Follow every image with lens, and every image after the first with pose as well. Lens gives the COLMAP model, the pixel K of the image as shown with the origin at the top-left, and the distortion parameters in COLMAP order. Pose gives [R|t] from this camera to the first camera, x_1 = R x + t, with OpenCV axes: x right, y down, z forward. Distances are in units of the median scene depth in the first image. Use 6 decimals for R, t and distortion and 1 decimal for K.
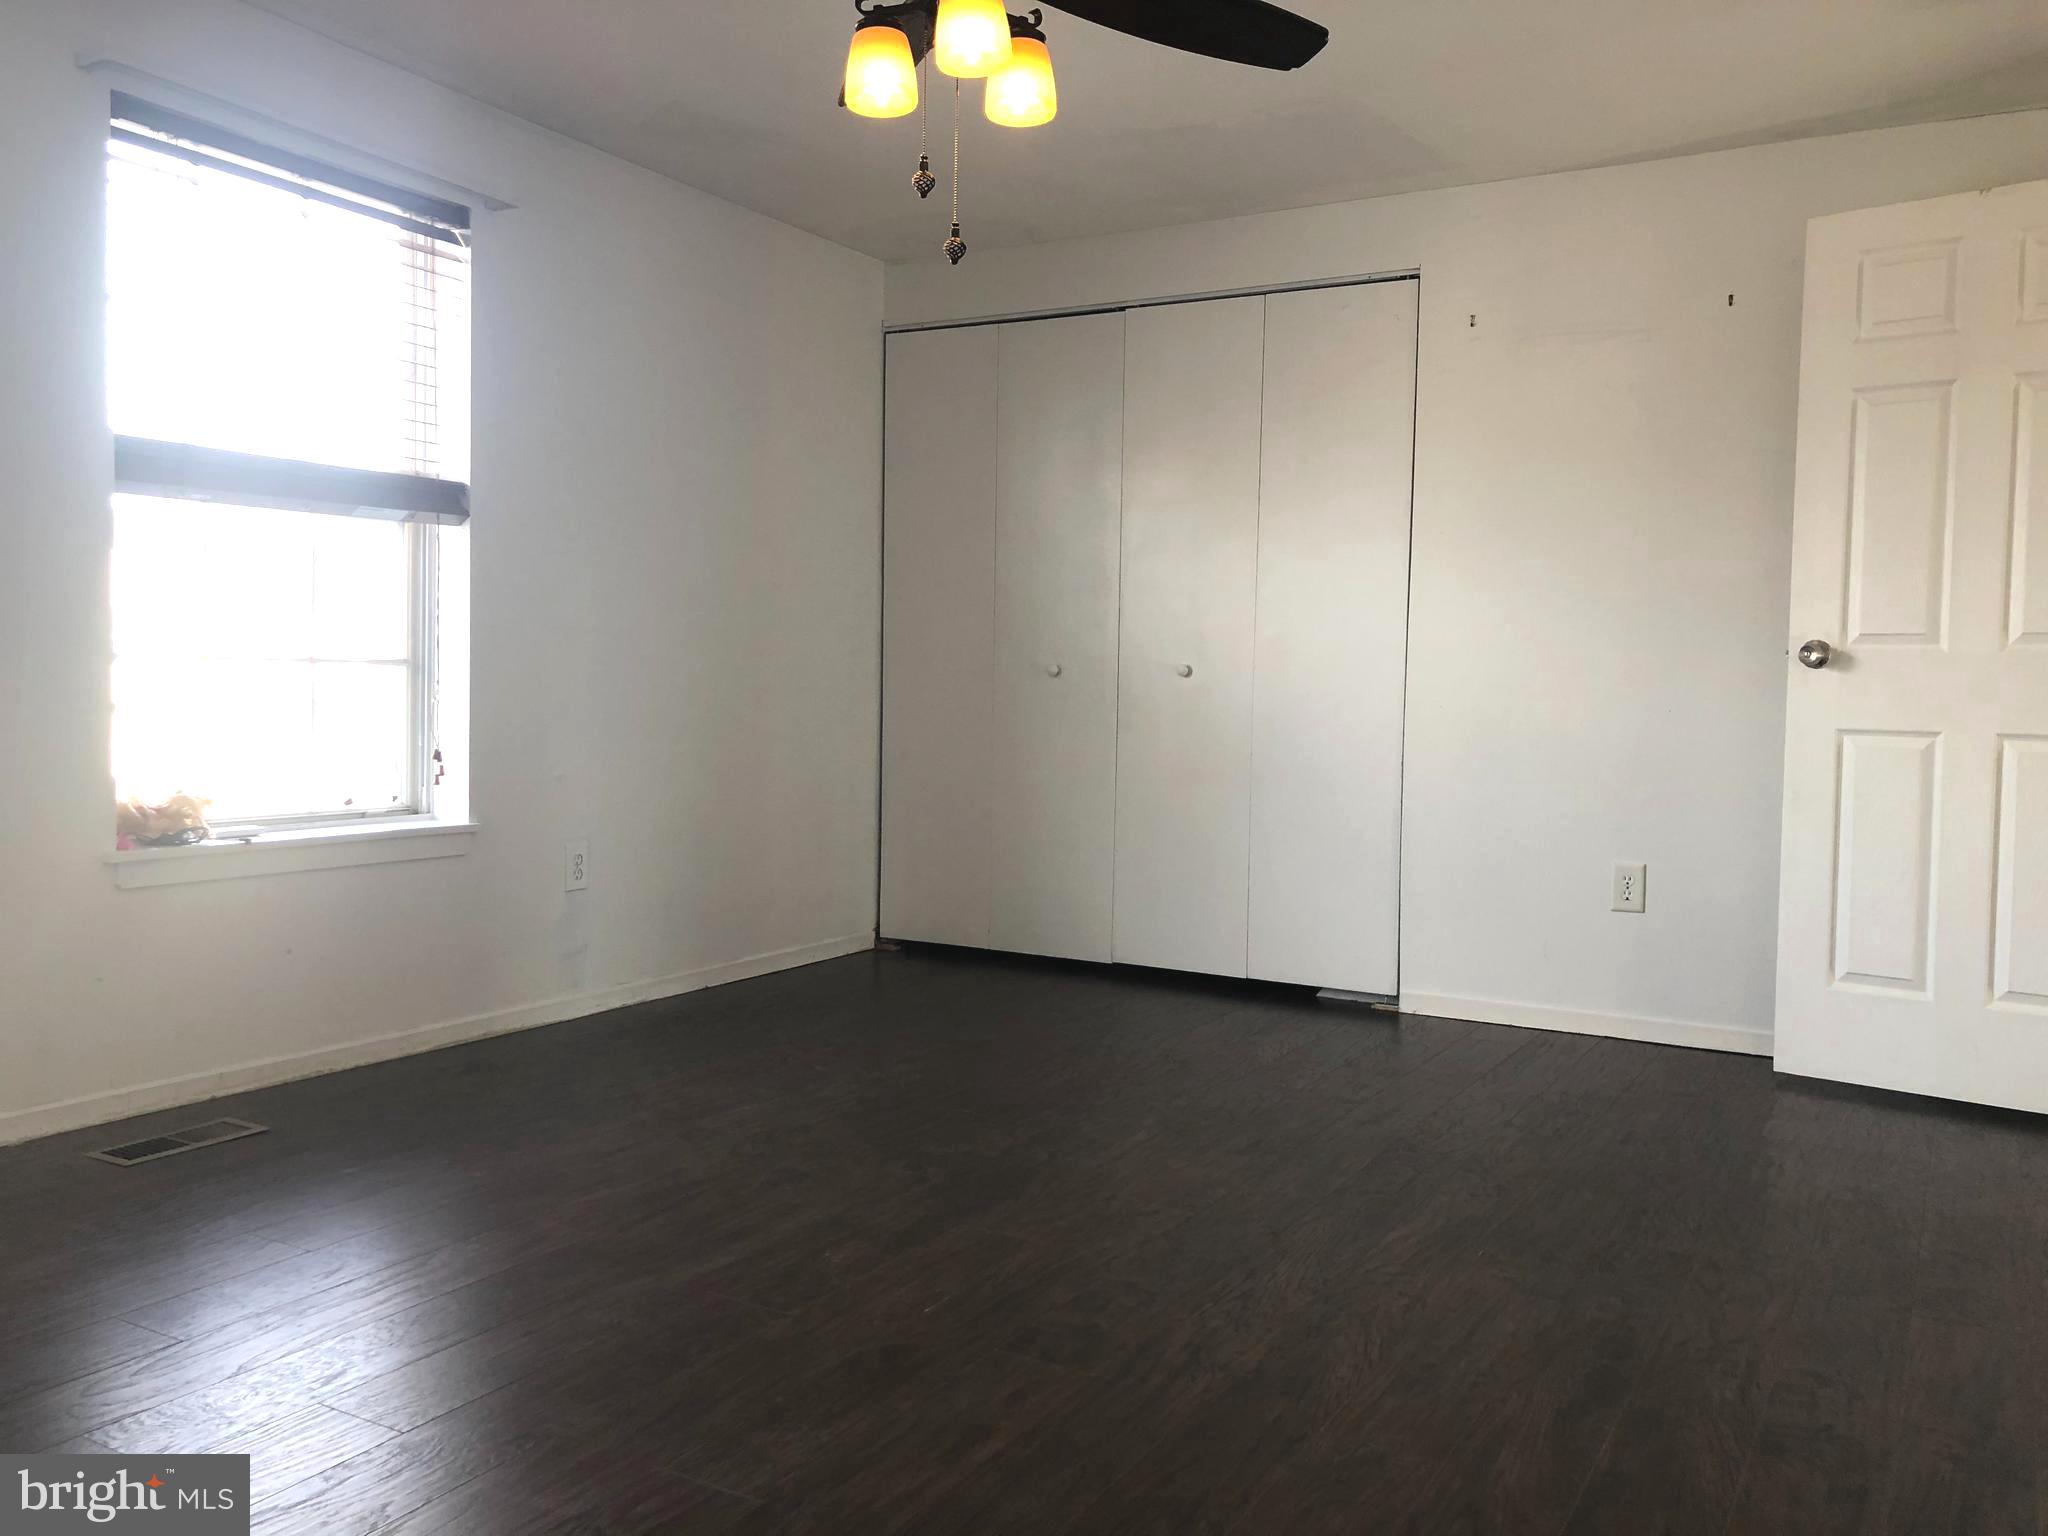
lens RADIAL K [[1676.9, 0, 1024.0], [0, 1676.9, 768.0], [0, 0, 1]] dist [-0.000110, -0.010441]
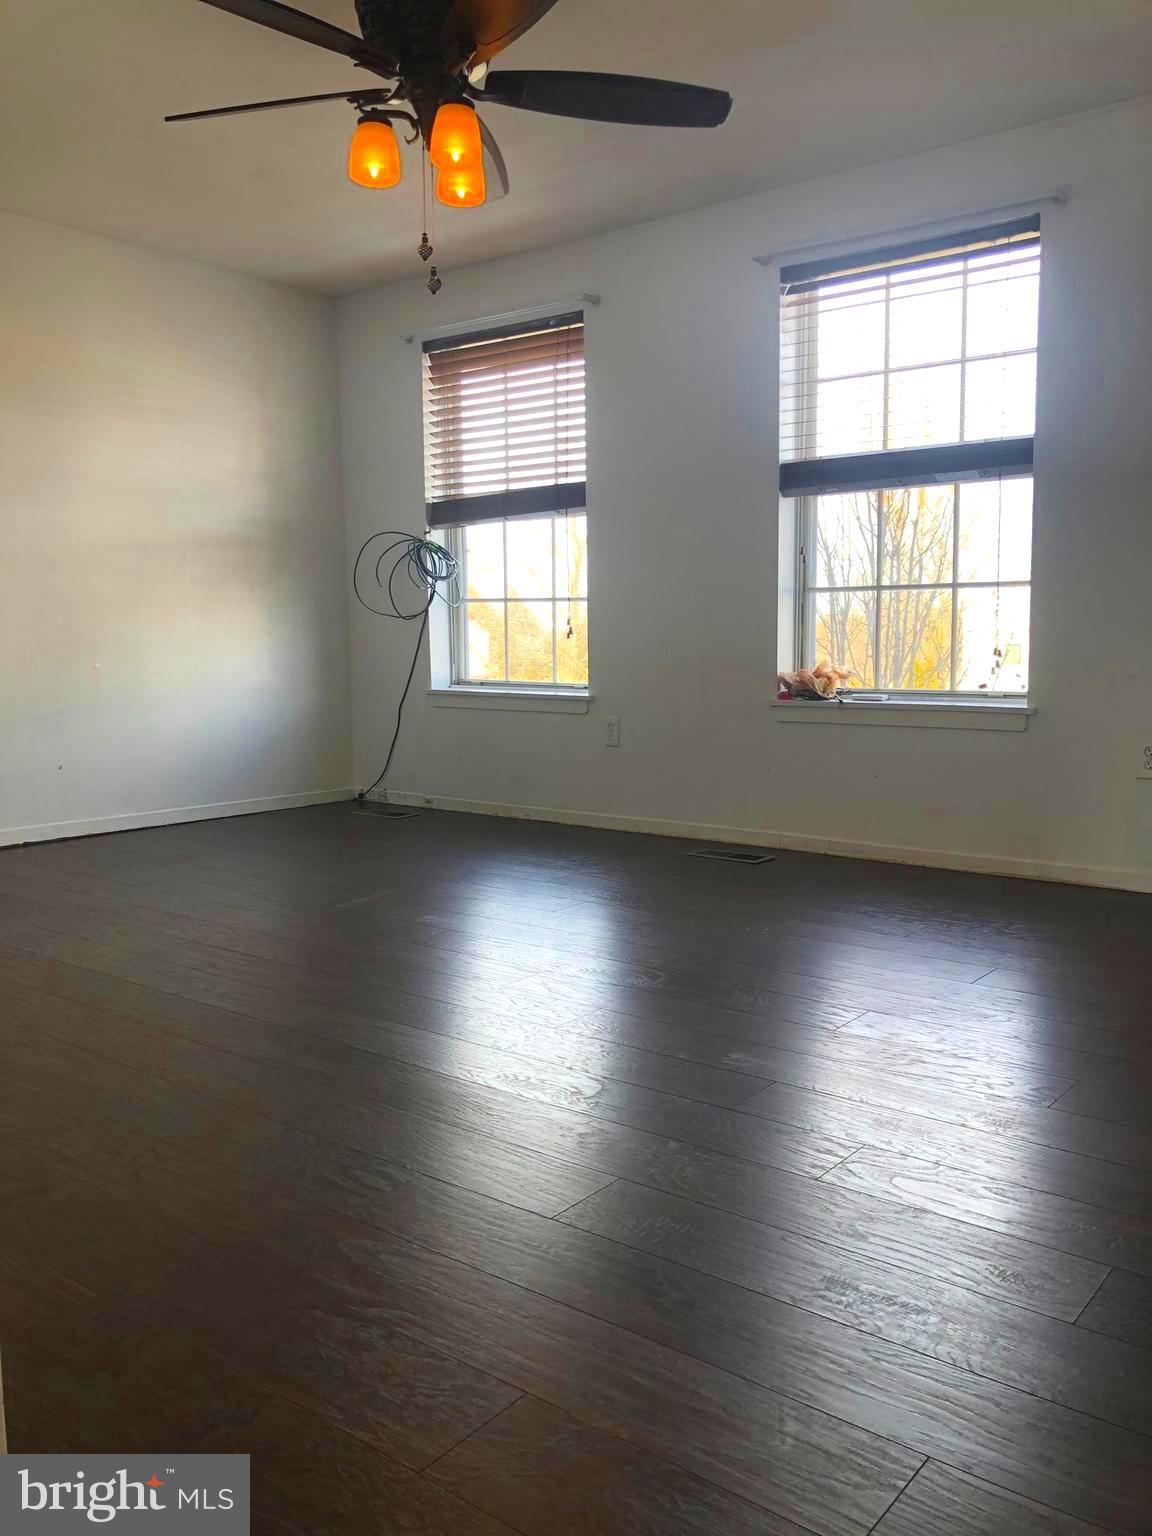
lens RADIAL K [[1257.6, 0, 576.0], [0, 1257.6, 768.0], [0, 0, 1]] dist [-0.000110, -0.010441]
pose [[-0.173952, 0.088926, -0.980731, 0.697096], [-0.045061, 0.994152, 0.098135, 0.000676], [0.983723, 0.061263, -0.168927, 0.859421]]
